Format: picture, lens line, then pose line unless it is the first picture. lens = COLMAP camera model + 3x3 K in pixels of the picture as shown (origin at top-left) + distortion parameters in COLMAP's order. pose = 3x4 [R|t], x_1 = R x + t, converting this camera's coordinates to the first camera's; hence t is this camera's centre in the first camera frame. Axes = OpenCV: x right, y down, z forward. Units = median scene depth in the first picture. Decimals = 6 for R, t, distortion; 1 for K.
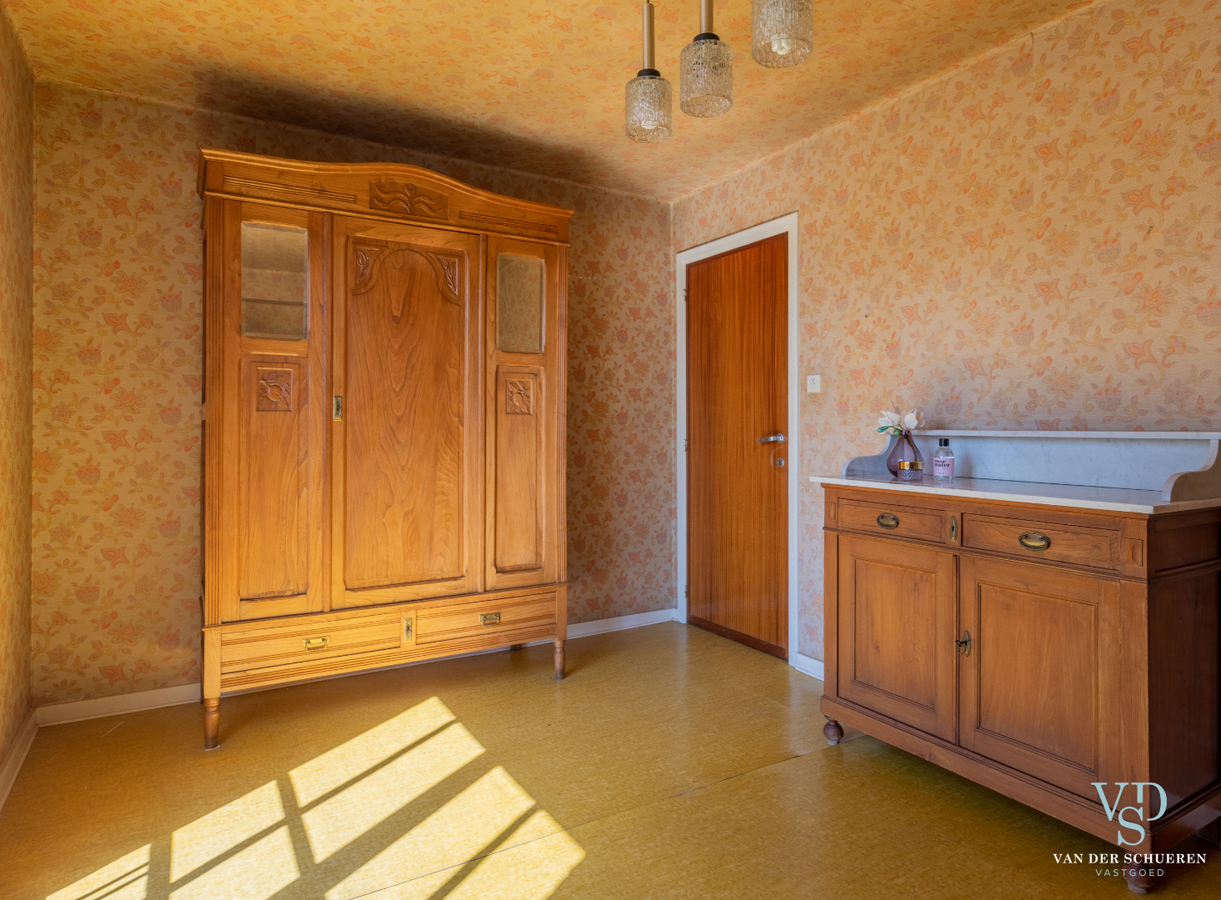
lens RADIAL K [[734.5, 0, 608.4], [0, 734.5, 413.5], [0, 0, 1]] dist [0.036497, -0.000218]
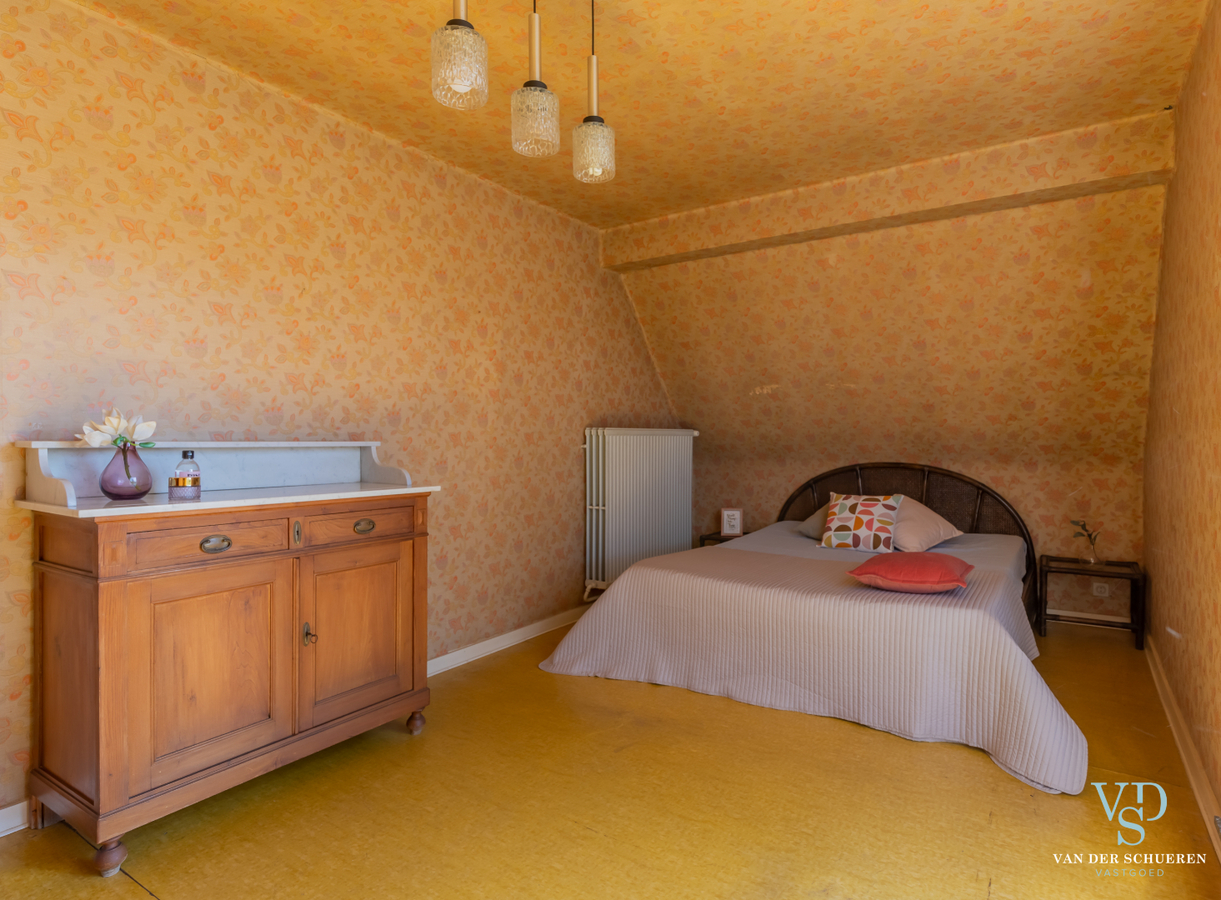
lens RADIAL K [[673.6, 0, 610.5], [0, 673.6, 450.0], [0, 0, 1]] dist [-0.002488, -0.000891]
pose [[-0.431067, -0.009551, 0.902269, -0.573947], [-0.012124, 0.999915, 0.004792, 0.025409], [-0.902238, -0.008873, -0.431146, 0.974077]]
